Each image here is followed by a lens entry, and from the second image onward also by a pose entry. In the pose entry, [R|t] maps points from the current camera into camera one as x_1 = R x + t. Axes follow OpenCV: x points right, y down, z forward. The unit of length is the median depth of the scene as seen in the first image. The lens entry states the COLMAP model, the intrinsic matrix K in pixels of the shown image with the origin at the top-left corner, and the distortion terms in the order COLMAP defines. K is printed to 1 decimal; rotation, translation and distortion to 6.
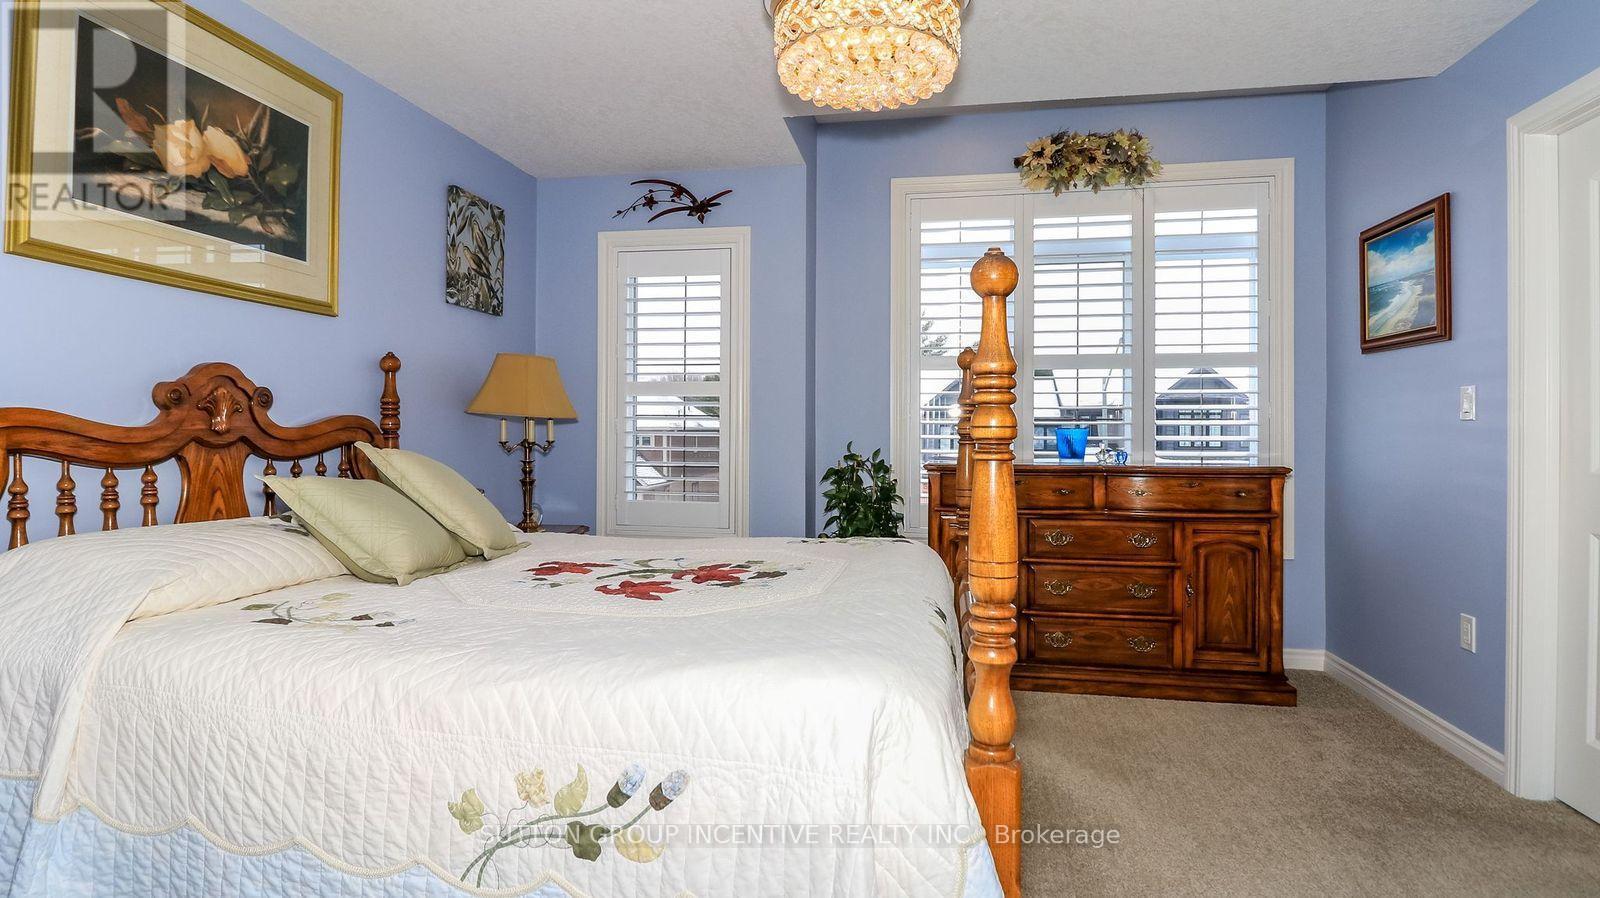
lens RADIAL K [[827.9, 0, 809.3], [0, 827.9, 429.4], [0, 0, 1]] dist [0.004494, -0.012692]
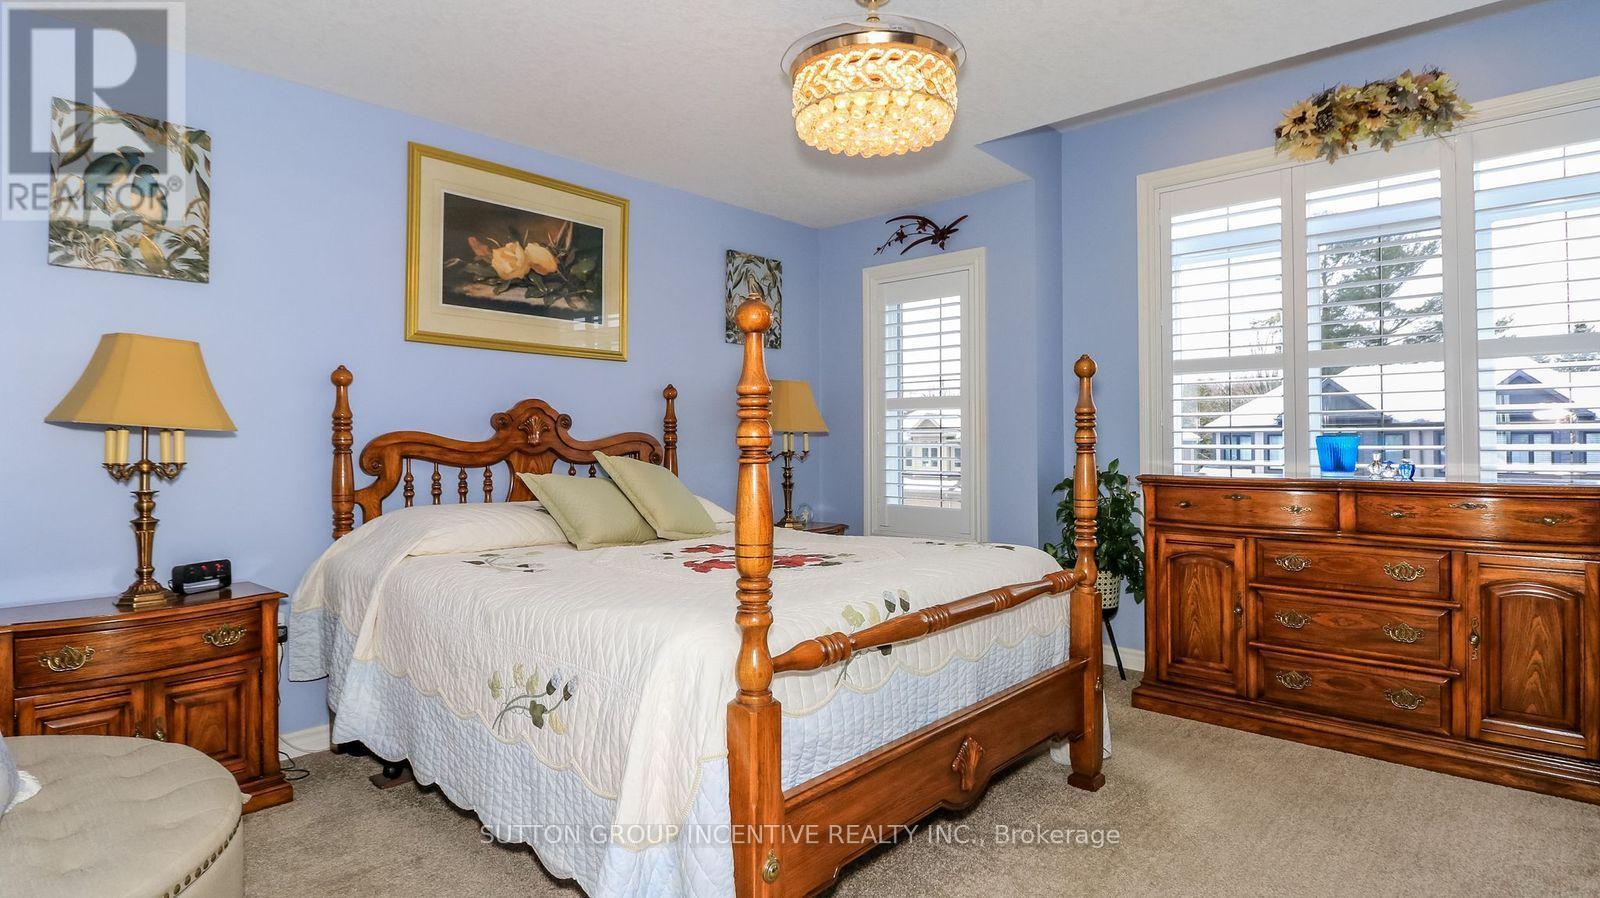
lens RADIAL K [[827.9, 0, 809.3], [0, 827.9, 429.4], [0, 0, 1]] dist [0.004494, -0.012692]
pose [[0.844490, -0.014940, -0.535363, 0.349899], [0.007387, 0.999841, -0.016249, 0.002265], [0.535520, 0.009768, 0.844466, -0.004492]]
